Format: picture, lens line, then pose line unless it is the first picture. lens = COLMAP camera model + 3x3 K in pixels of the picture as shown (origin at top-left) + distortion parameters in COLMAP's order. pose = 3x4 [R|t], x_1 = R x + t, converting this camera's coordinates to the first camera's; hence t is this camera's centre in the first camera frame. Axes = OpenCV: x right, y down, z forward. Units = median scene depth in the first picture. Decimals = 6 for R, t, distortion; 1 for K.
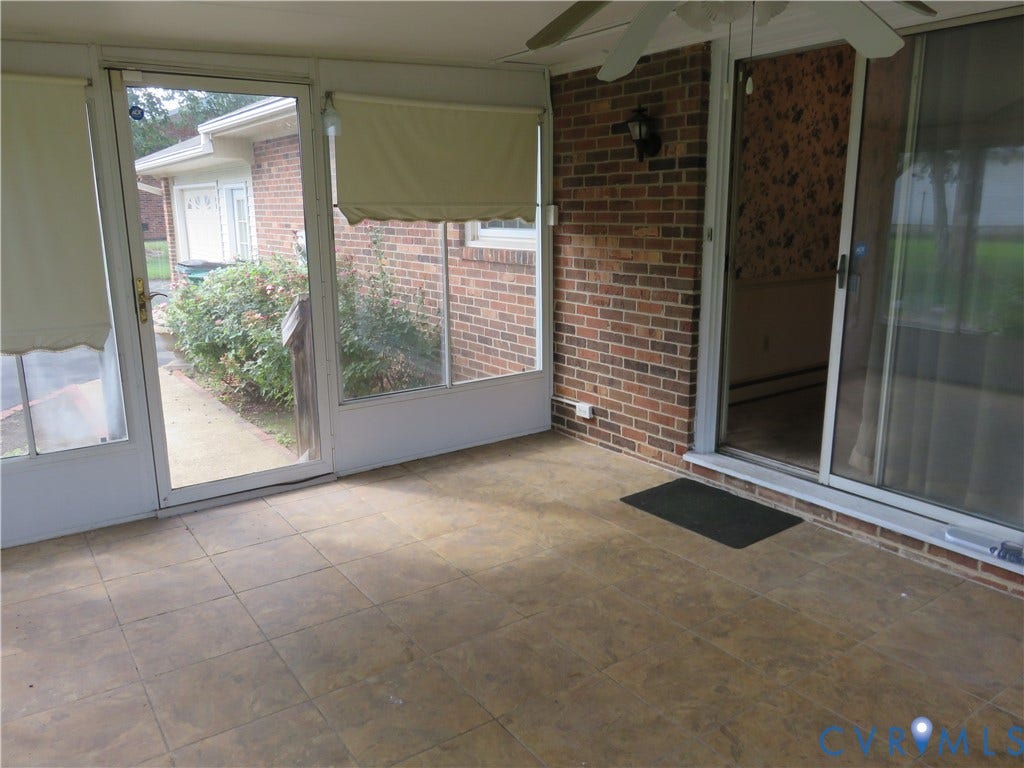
lens RADIAL K [[773.8, 0, 512.0], [0, 773.8, 384.0], [0, 0, 1]] dist [-0.002899, -0.000868]
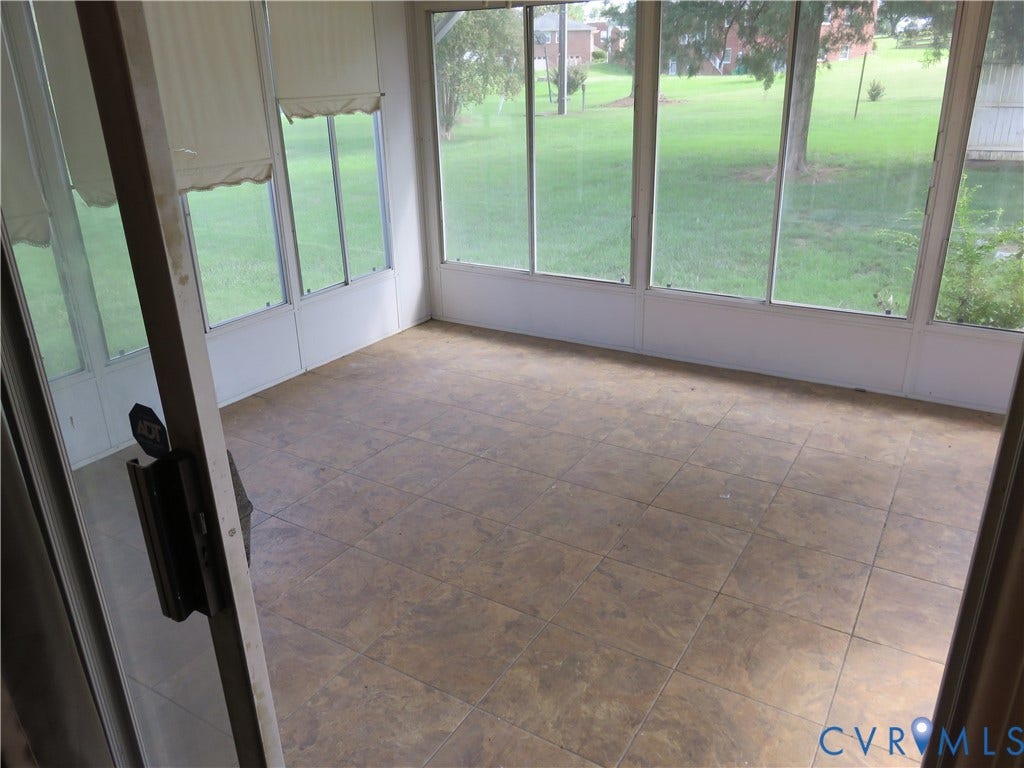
lens RADIAL K [[773.8, 0, 512.0], [0, 773.8, 384.0], [0, 0, 1]] dist [-0.002899, -0.000868]
pose [[-0.916367, 0.174526, -0.360296, 0.553100], [-0.061697, 0.827658, 0.557832, -0.407540], [0.395558, 0.533407, -0.747670, 1.546745]]
